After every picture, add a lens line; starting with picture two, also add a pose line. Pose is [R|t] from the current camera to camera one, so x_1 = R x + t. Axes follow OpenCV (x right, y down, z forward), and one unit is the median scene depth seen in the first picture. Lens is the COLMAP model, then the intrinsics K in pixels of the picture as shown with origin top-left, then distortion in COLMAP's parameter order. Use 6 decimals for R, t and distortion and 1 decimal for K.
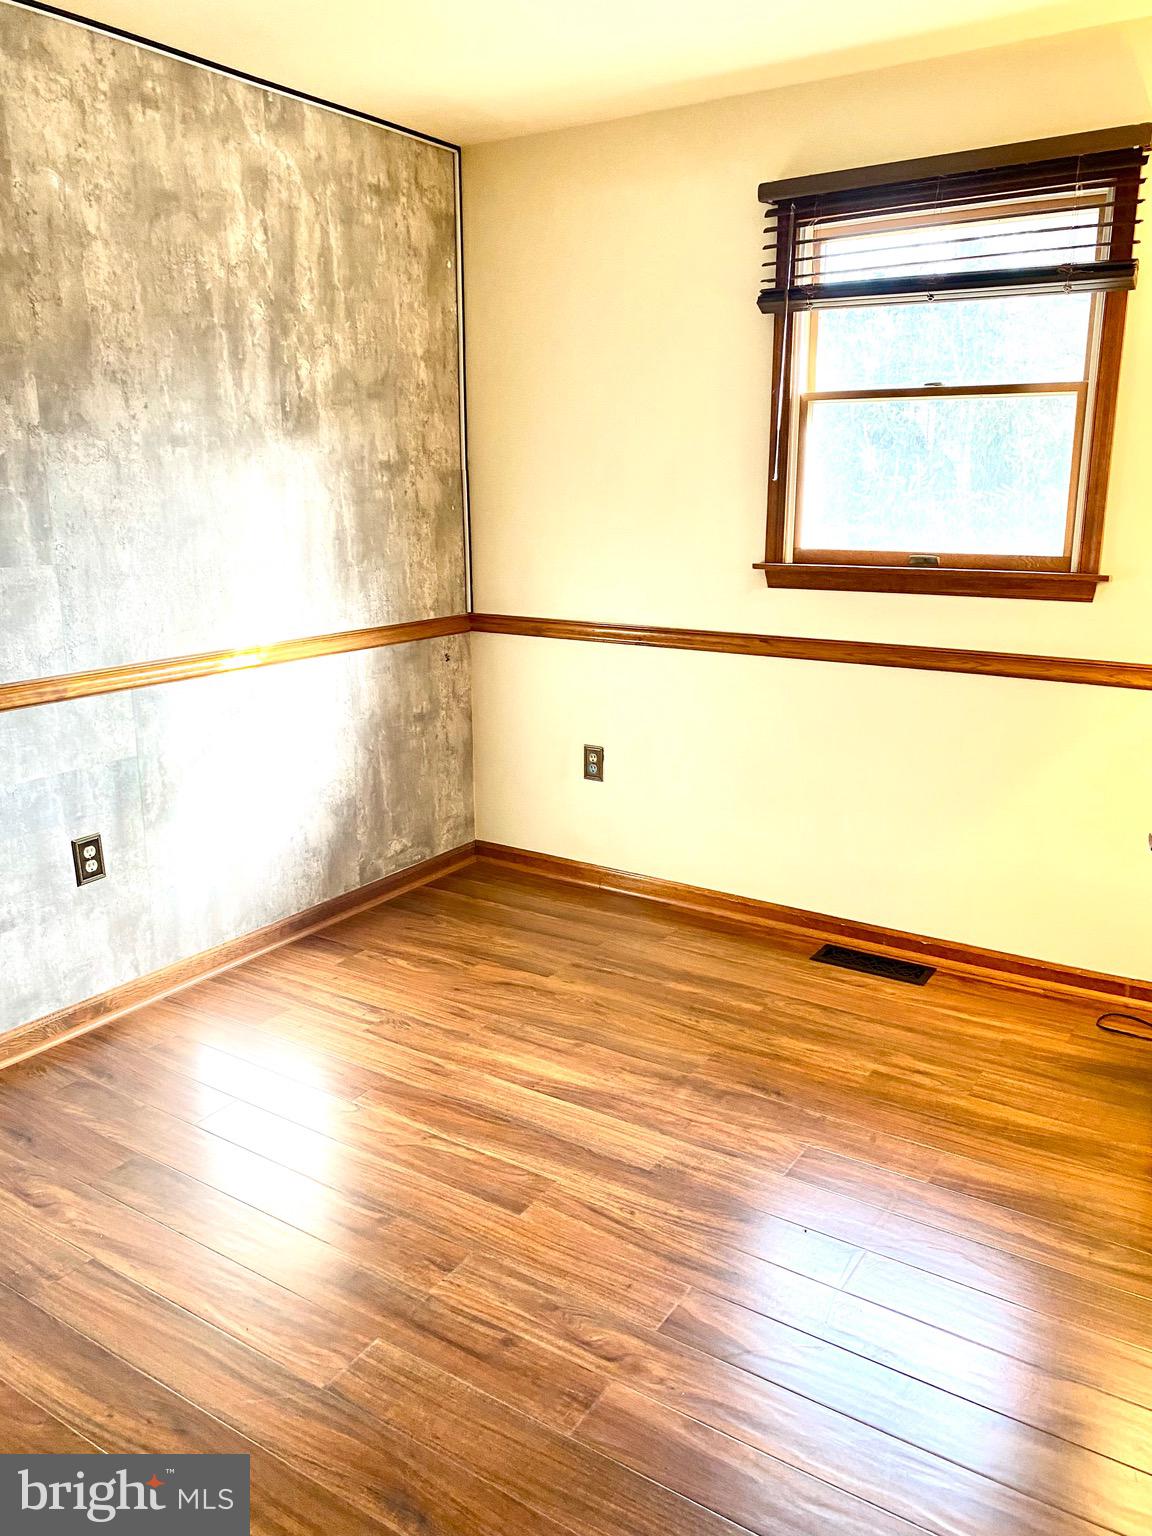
lens RADIAL K [[1172.0, 0, 576.0], [0, 1172.0, 768.0], [0, 0, 1]] dist [0.014646, -0.006313]
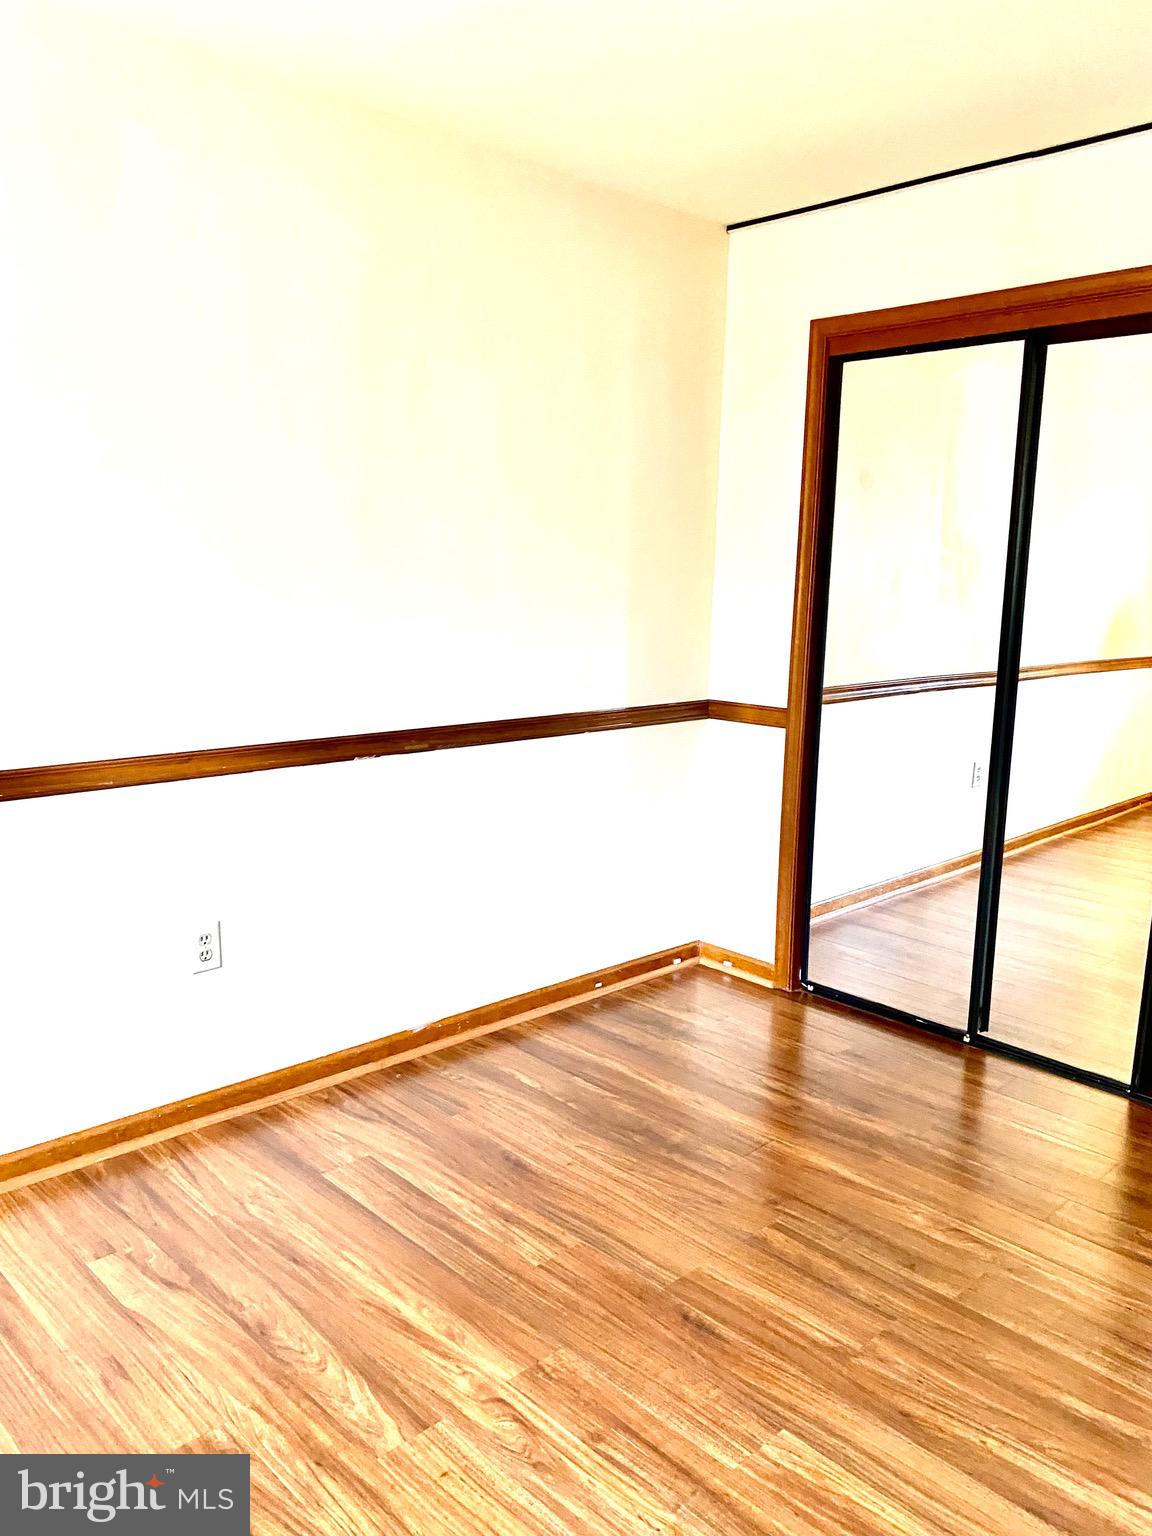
lens RADIAL K [[1172.0, 0, 576.0], [0, 1172.0, 768.0], [0, 0, 1]] dist [0.014646, -0.006313]
pose [[-0.975360, -0.056701, 0.213209, -0.215548], [0.031918, 0.919975, 0.390676, -0.388947], [-0.218298, 0.387855, -0.895497, 1.649357]]
